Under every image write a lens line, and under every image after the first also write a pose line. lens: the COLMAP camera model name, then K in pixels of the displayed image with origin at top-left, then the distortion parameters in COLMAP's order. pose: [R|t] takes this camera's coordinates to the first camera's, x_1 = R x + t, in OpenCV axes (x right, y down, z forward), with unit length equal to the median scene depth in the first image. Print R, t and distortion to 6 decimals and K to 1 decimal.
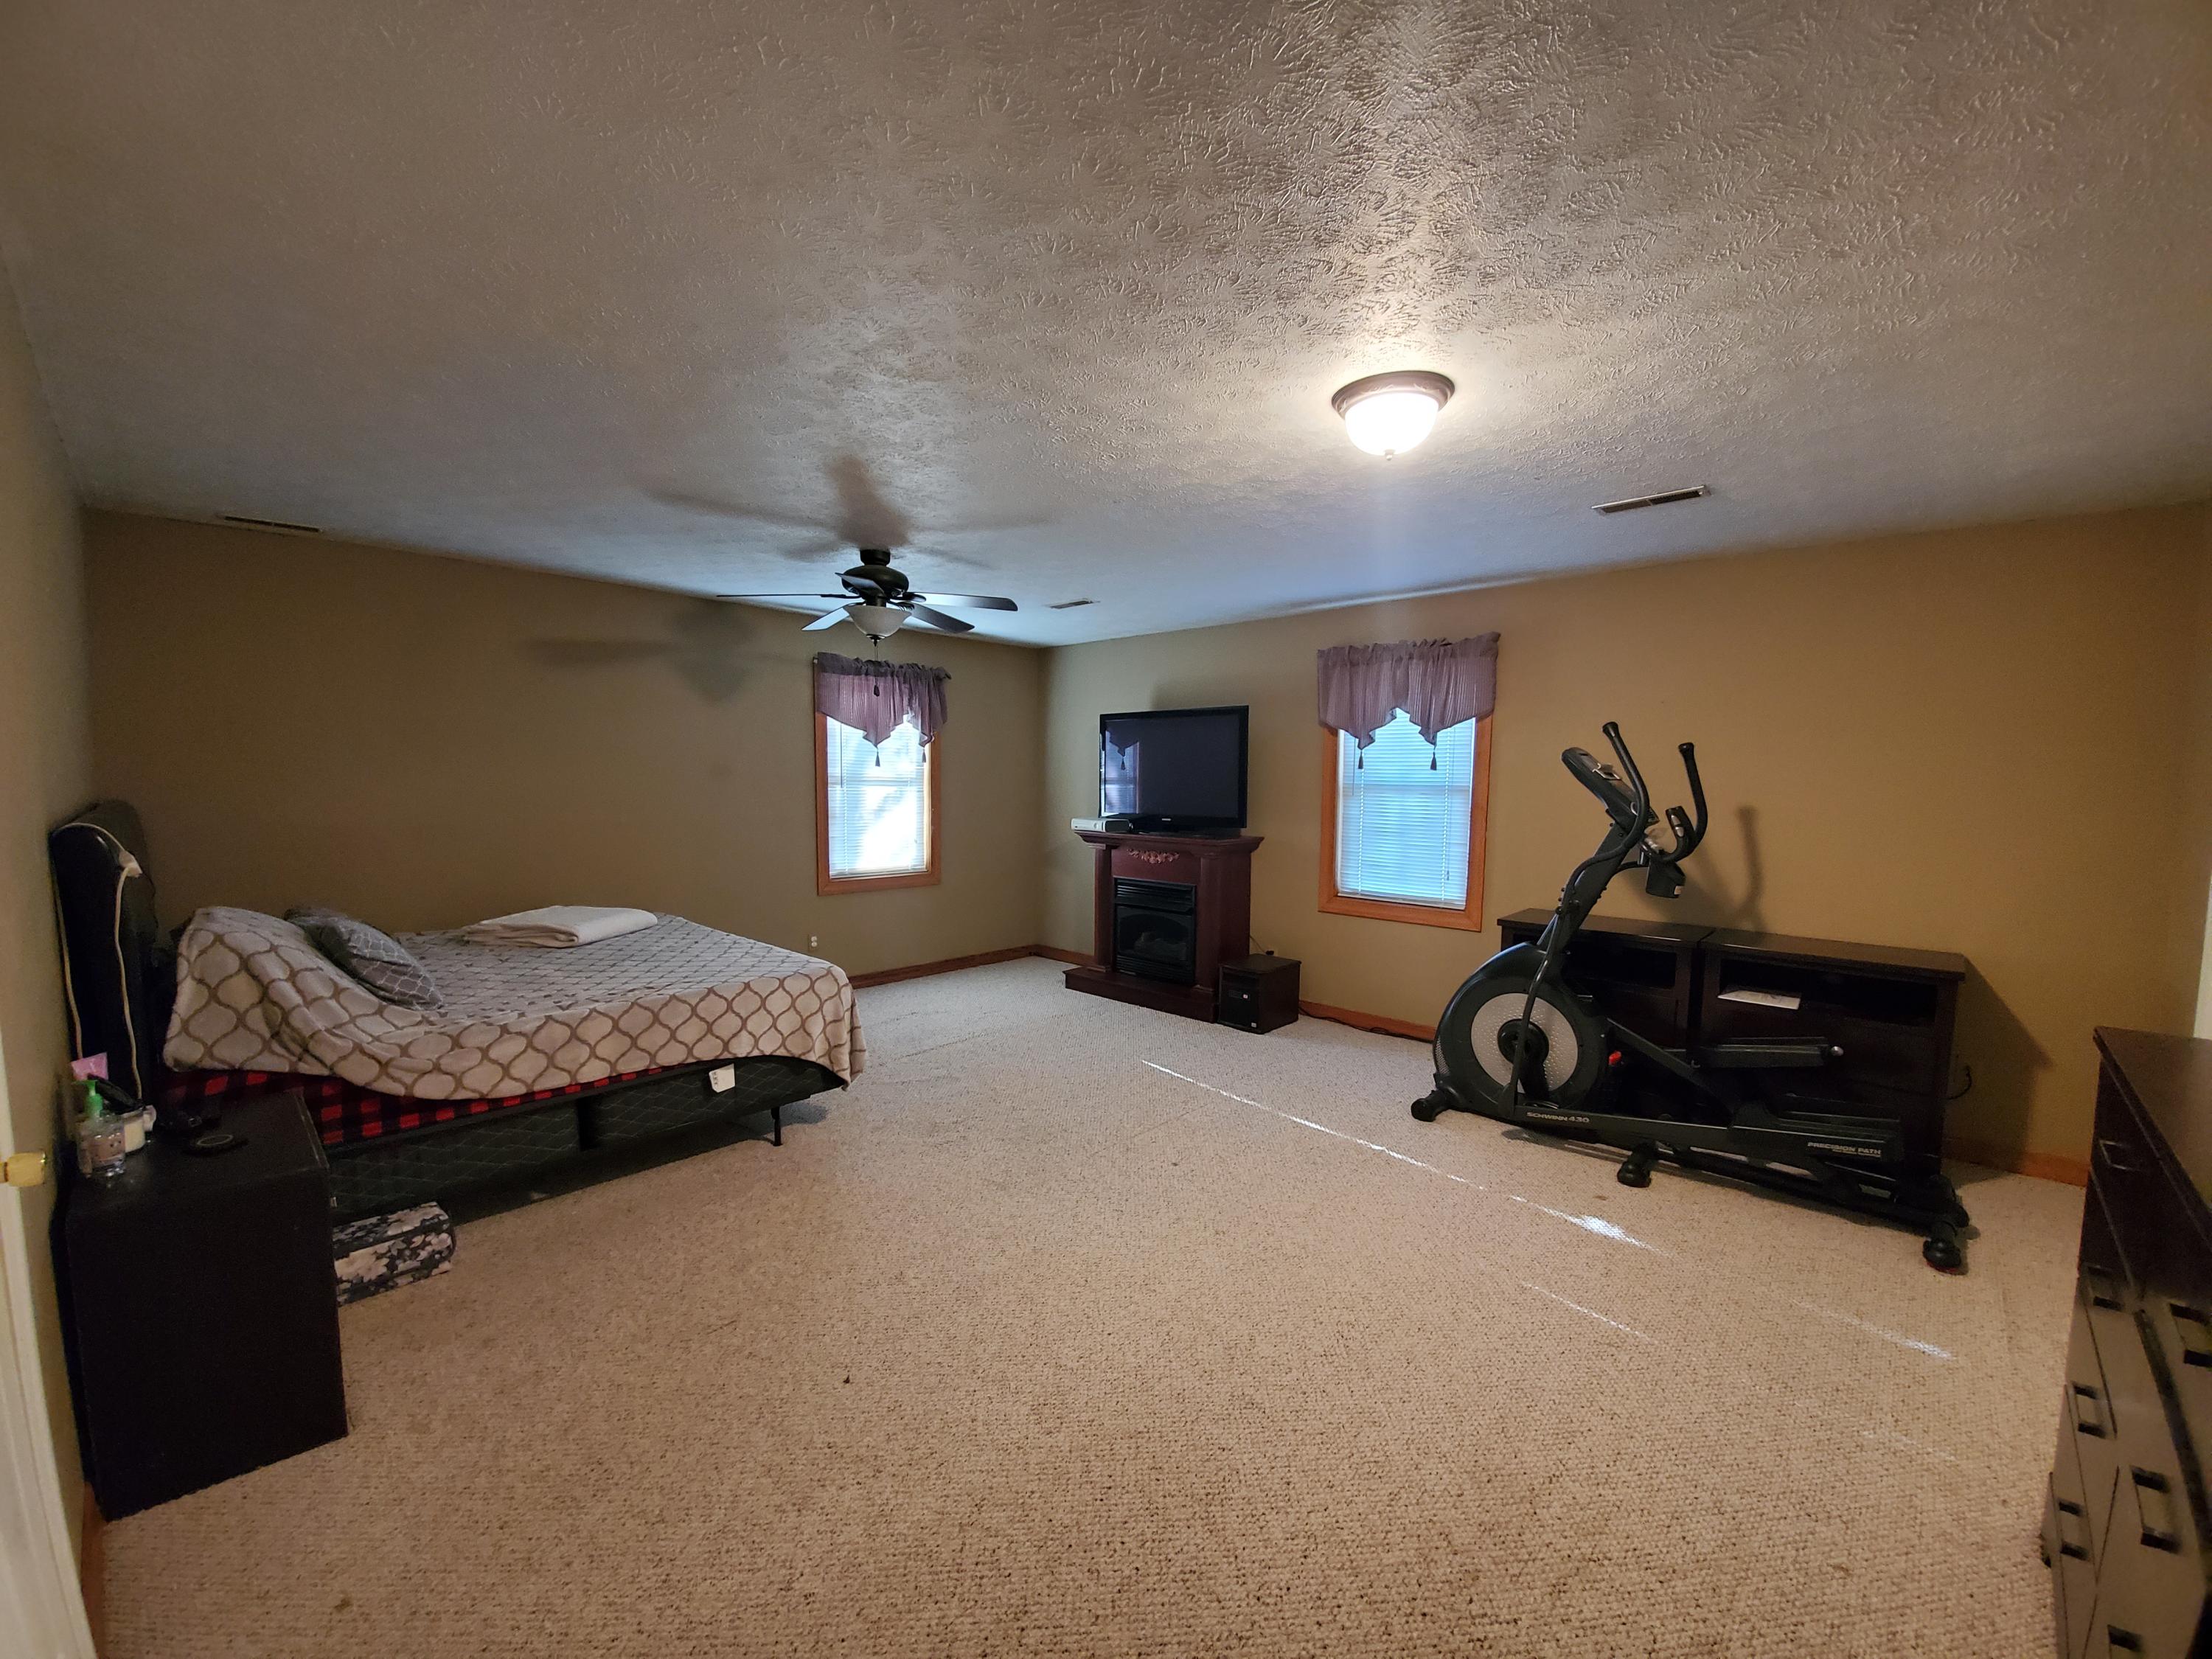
lens RADIAL K [[873.5, 0, 1109.8], [0, 873.5, 843.4], [0, 0, 1]] dist [0.010556, -0.017104]
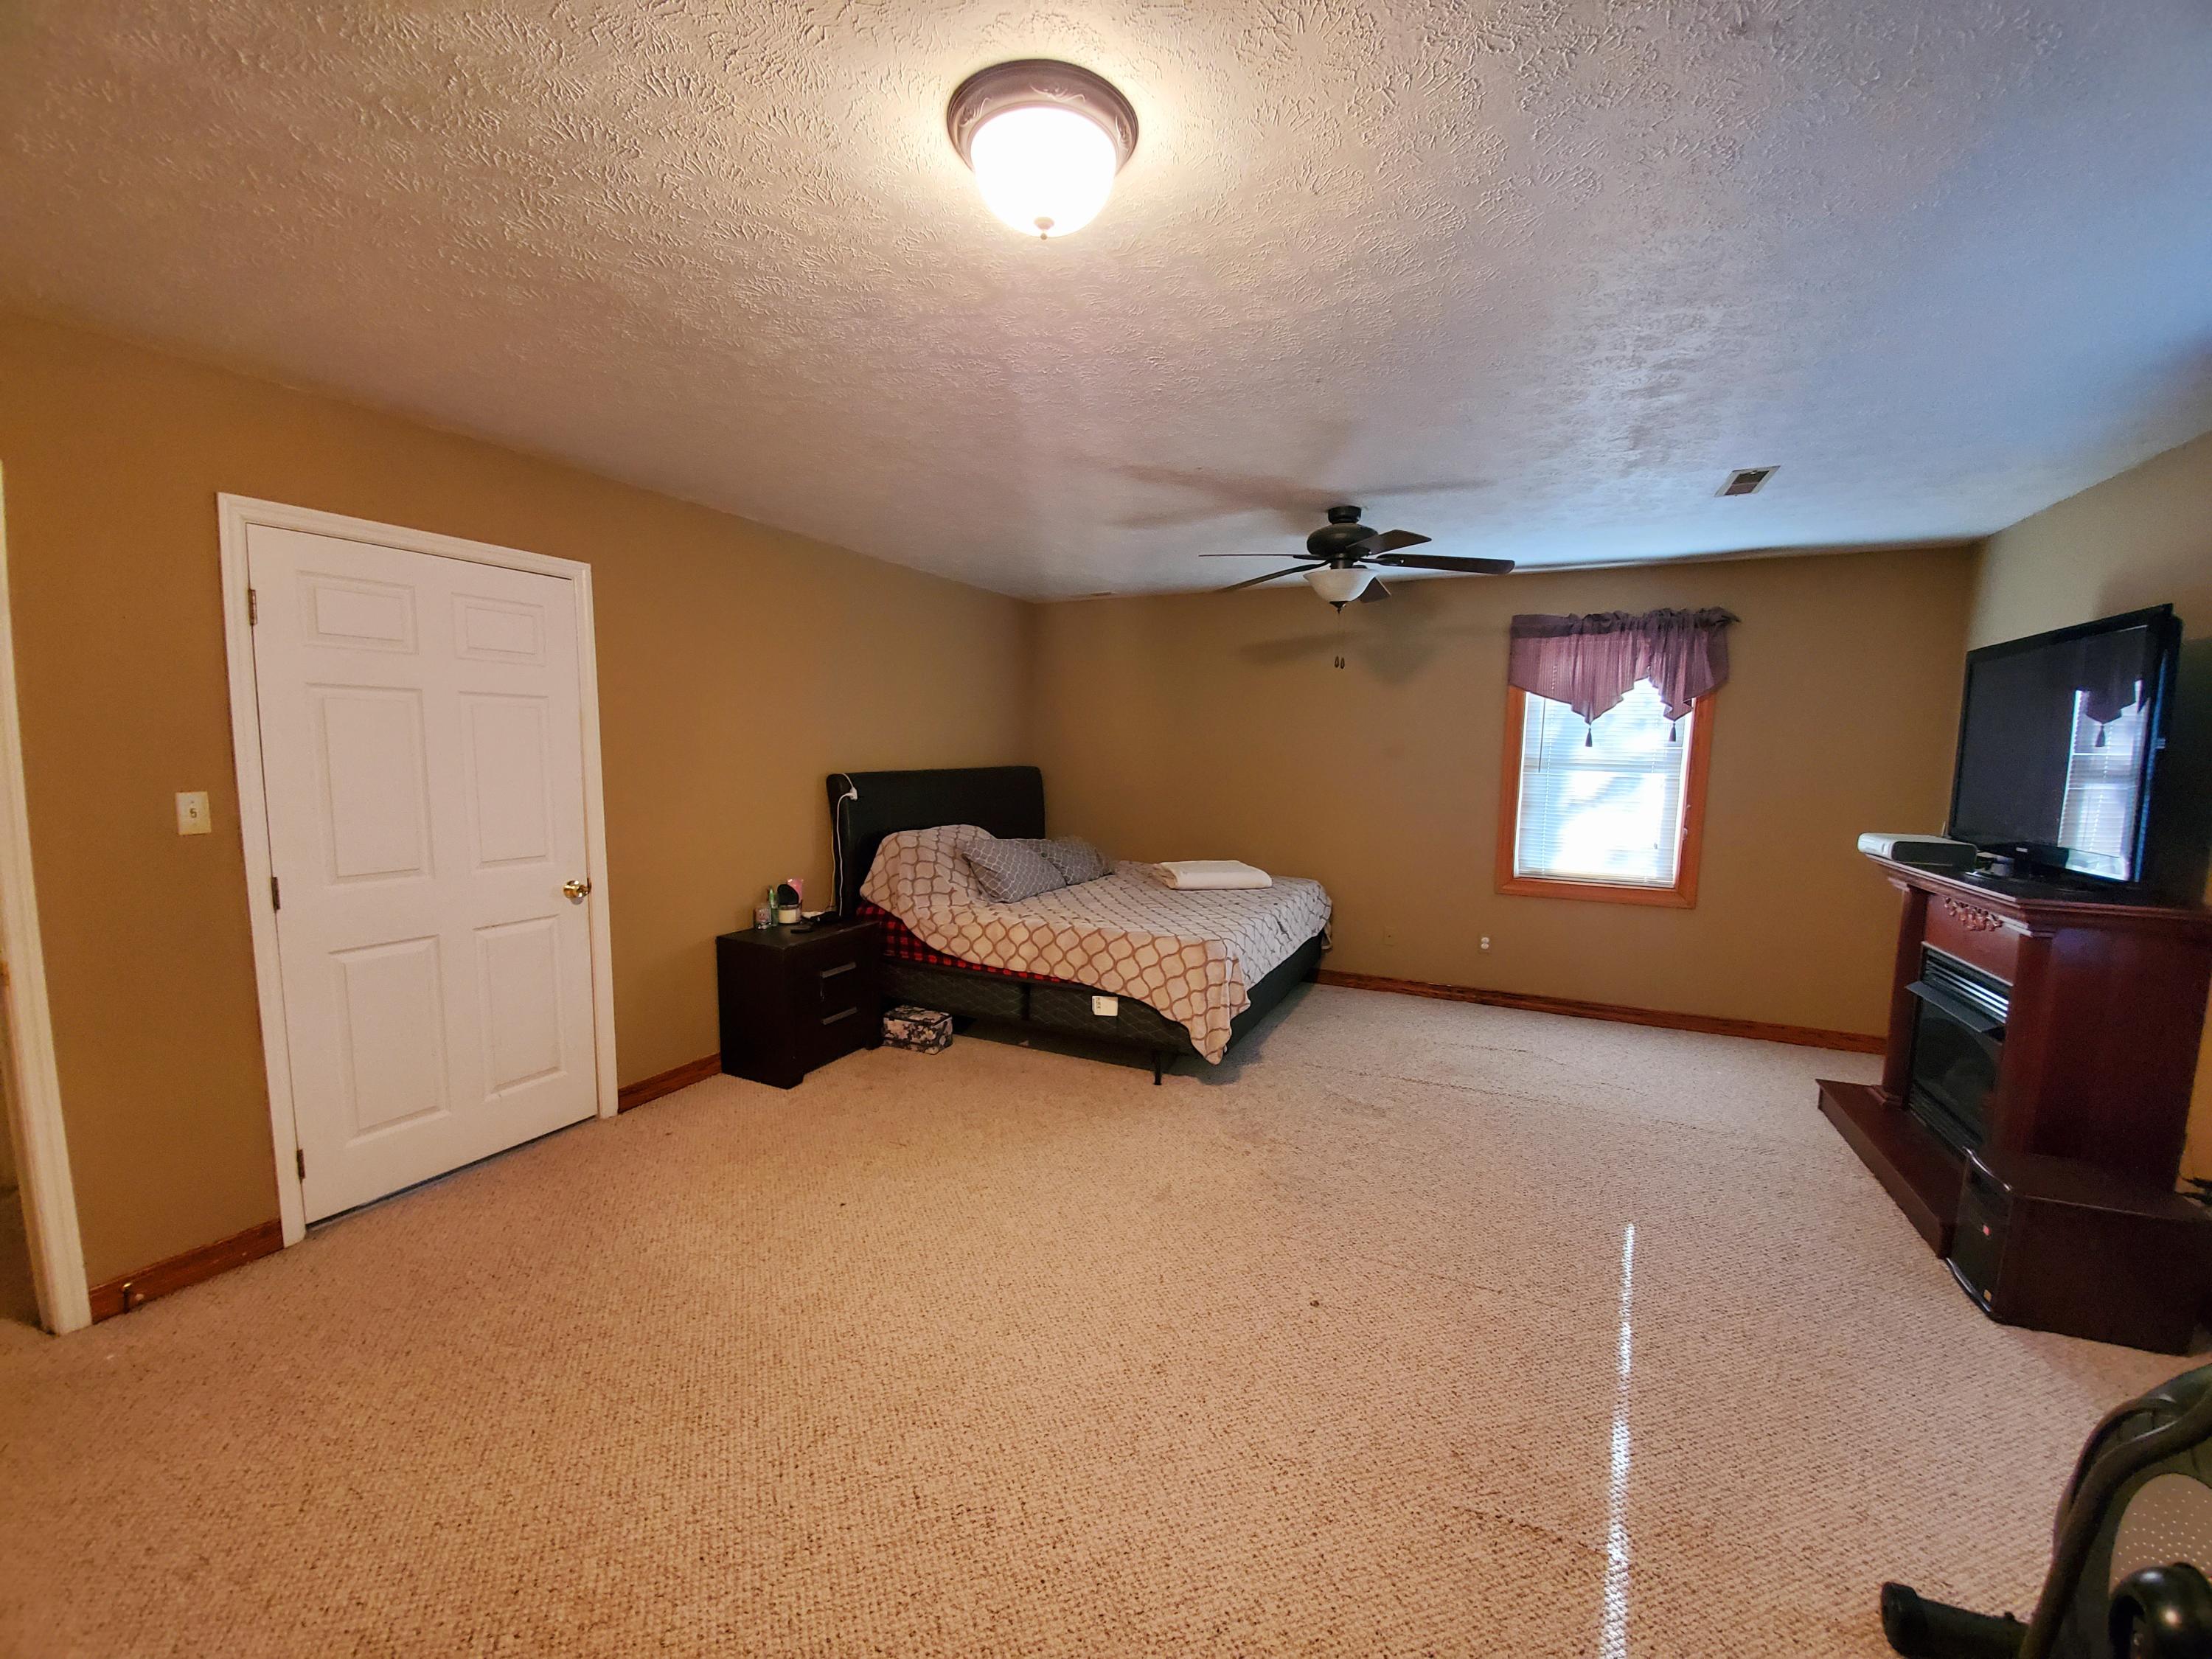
lens RADIAL K [[873.5, 0, 1109.8], [0, 873.5, 843.4], [0, 0, 1]] dist [0.010556, -0.017104]
pose [[0.296546, 0.098623, -0.949913, 0.647784], [-0.081721, 0.993626, 0.077649, -0.045319], [0.951516, 0.054601, 0.302715, 0.593971]]
